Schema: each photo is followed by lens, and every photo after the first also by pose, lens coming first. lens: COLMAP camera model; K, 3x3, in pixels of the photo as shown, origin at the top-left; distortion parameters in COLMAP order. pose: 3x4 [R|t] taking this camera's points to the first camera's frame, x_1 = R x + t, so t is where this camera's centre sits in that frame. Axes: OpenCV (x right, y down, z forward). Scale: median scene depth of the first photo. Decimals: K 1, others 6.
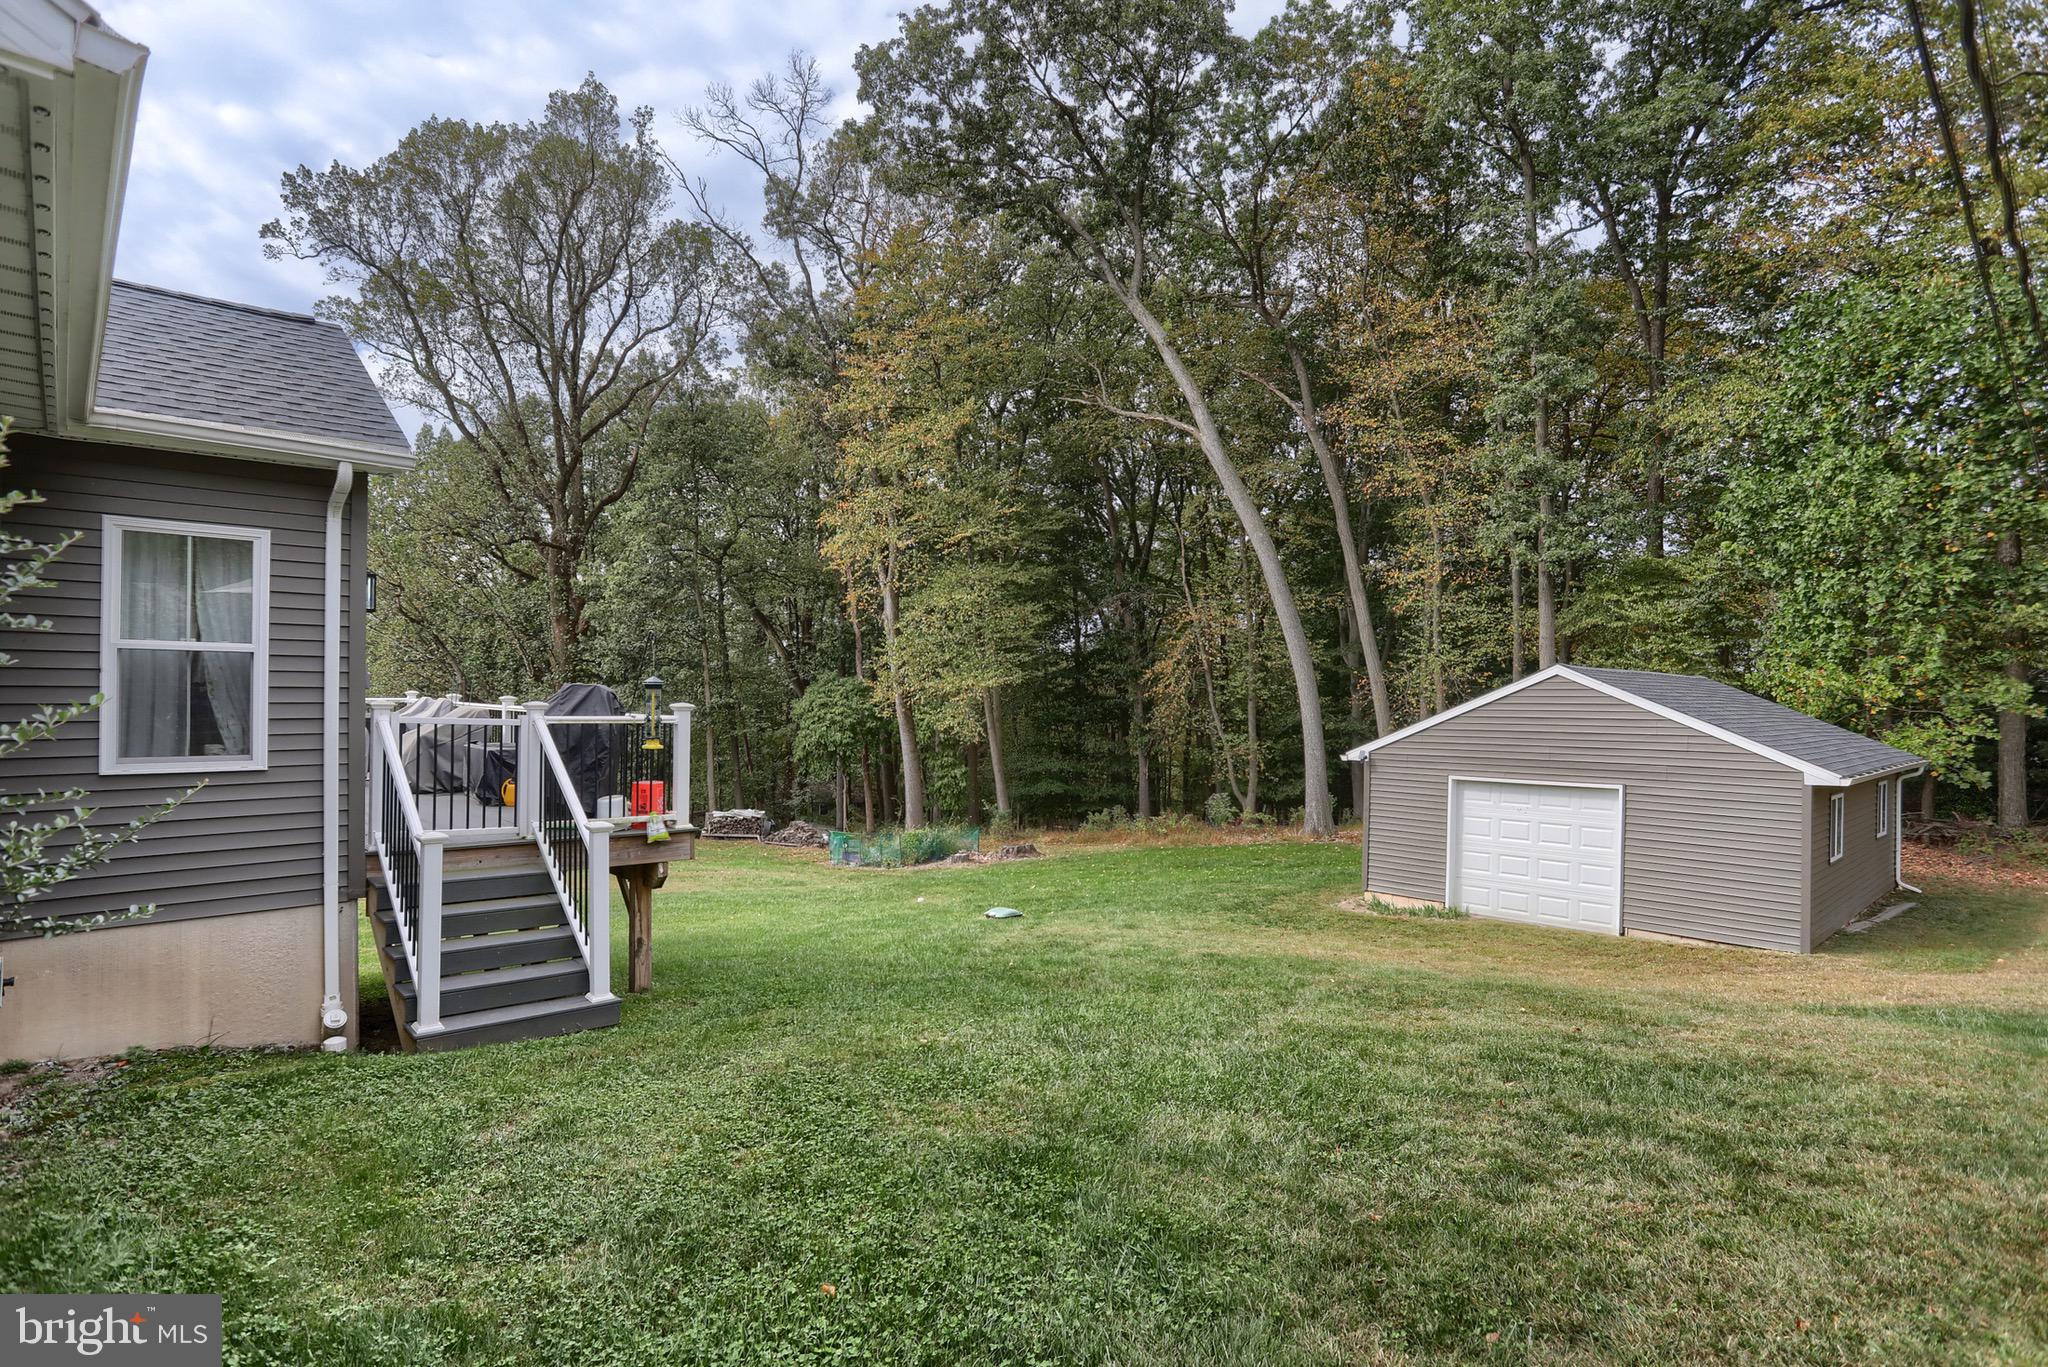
lens RADIAL K [[1095.0, 0, 1023.4], [0, 1095.0, 677.7], [0, 0, 1]] dist [-0.027832, 0.006567]
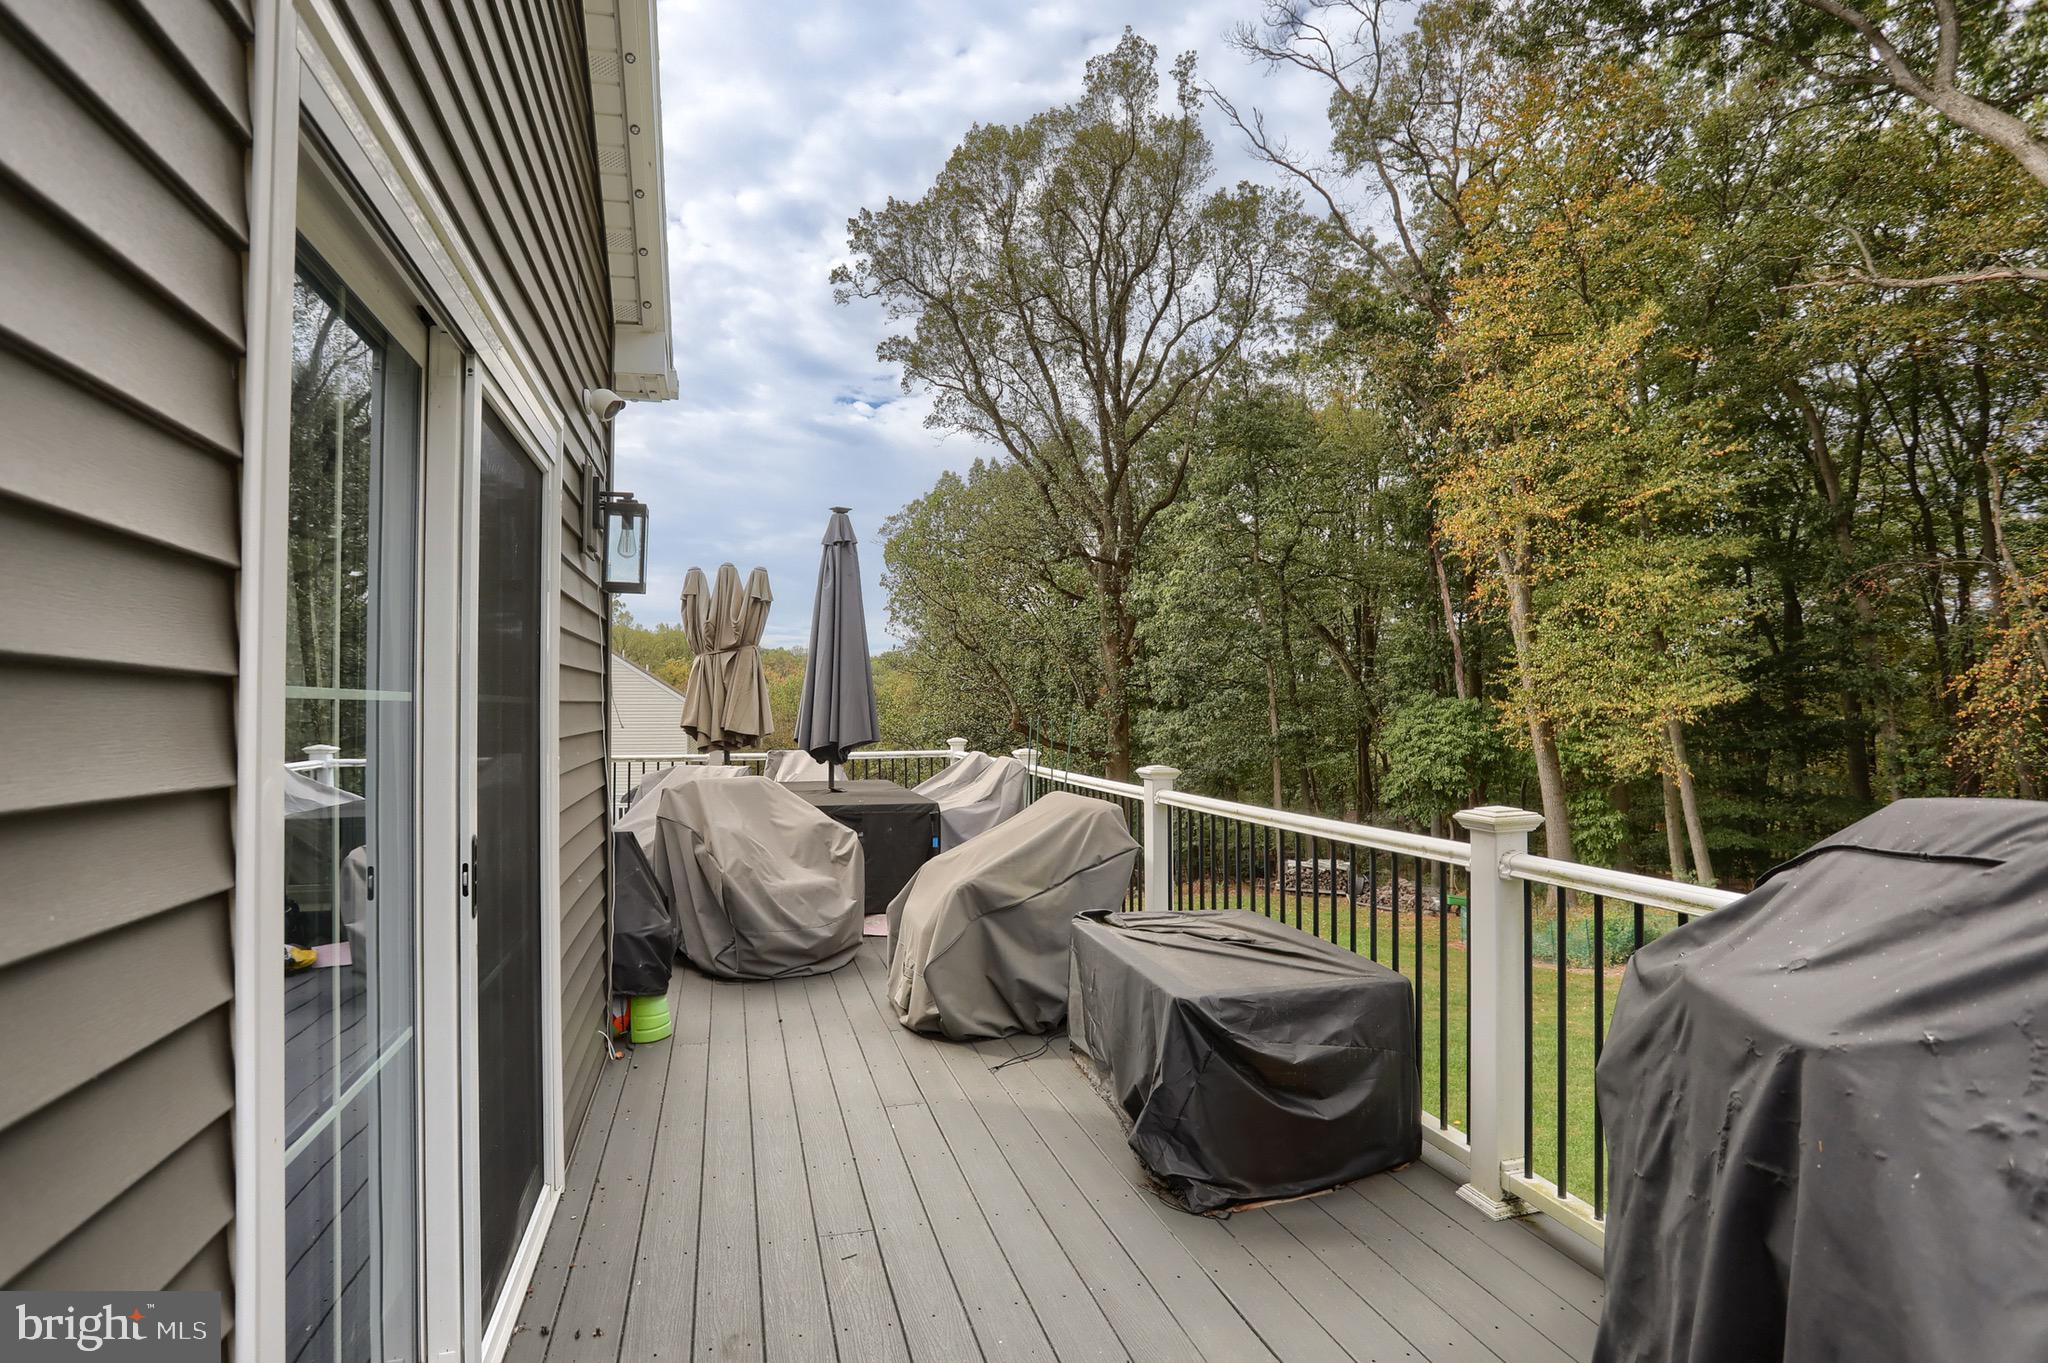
lens RADIAL K [[1095.0, 0, 1020.2], [0, 1095.0, 689.3], [0, 0, 1]] dist [-0.027832, 0.006567]
pose [[0.891778, -0.023576, -0.451858, -0.077140], [0.019609, 0.999717, -0.013461, -0.001466], [0.452048, 0.003143, 0.891988, 0.141925]]
